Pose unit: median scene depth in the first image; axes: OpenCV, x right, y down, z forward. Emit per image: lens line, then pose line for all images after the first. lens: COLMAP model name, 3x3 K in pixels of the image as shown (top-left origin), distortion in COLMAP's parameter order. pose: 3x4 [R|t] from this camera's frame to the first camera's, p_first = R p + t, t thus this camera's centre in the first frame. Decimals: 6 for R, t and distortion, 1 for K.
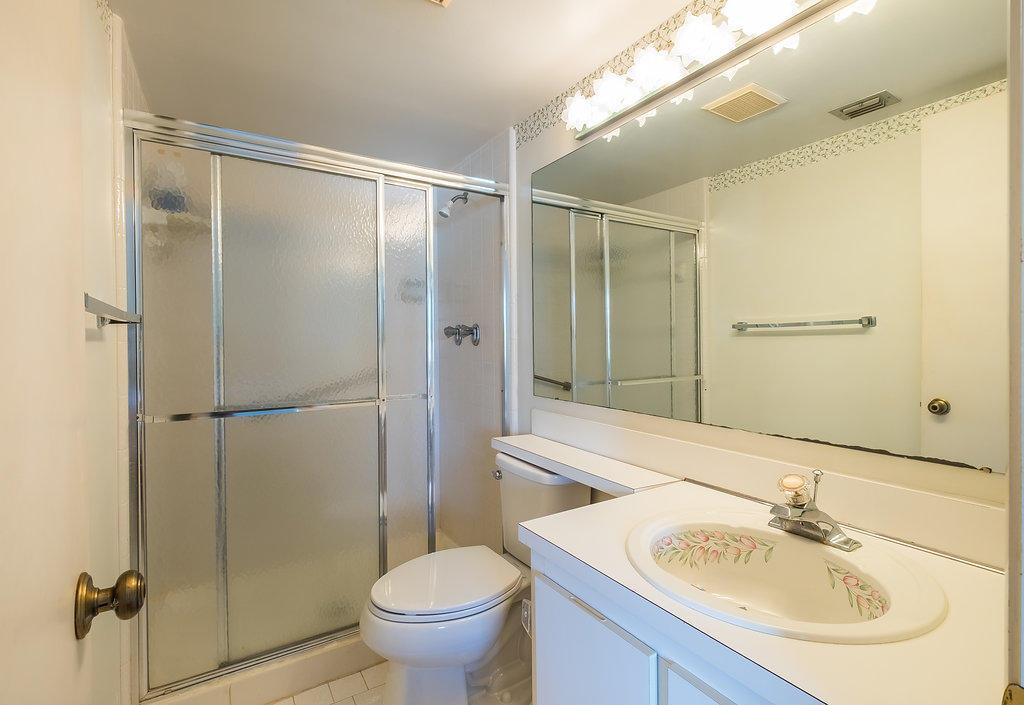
lens RADIAL K [[463.9, 0, 512.0], [0, 463.9, 352.5], [0, 0, 1]] dist [0.000858, 0.000157]
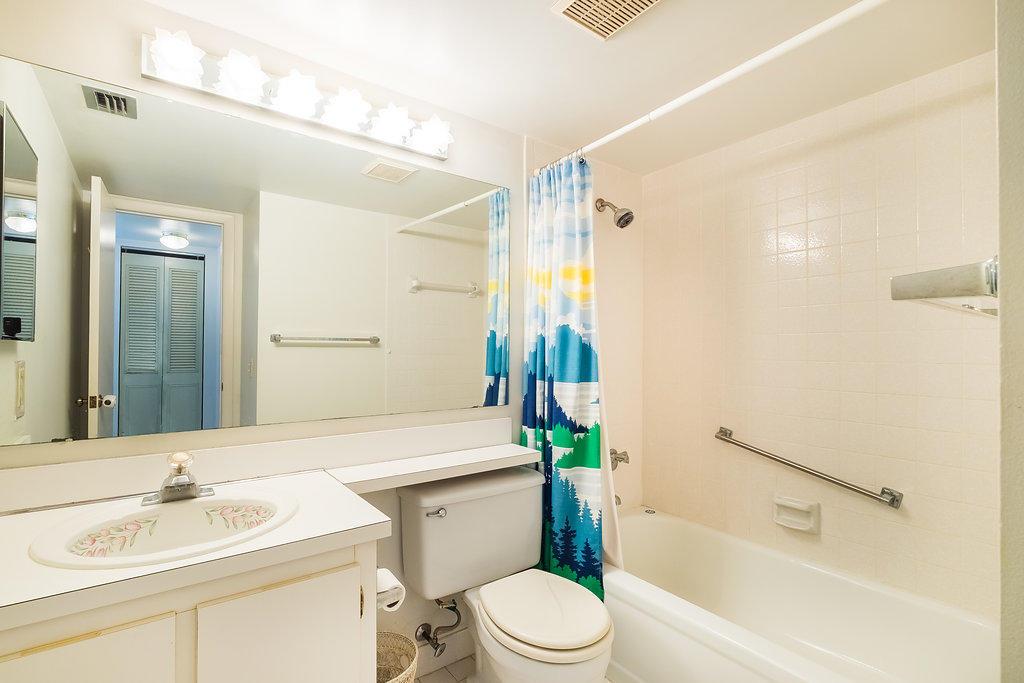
lens RADIAL K [[451.1, 0, 512.0], [0, 451.1, 341.5], [0, 0, 1]] dist [0.000276, -0.000033]
pose [[-0.052913, 0.024955, 0.998287, -0.638074], [0.011369, 0.999638, -0.024386, 0.004086], [-0.998534, 0.010059, -0.053177, 0.151341]]
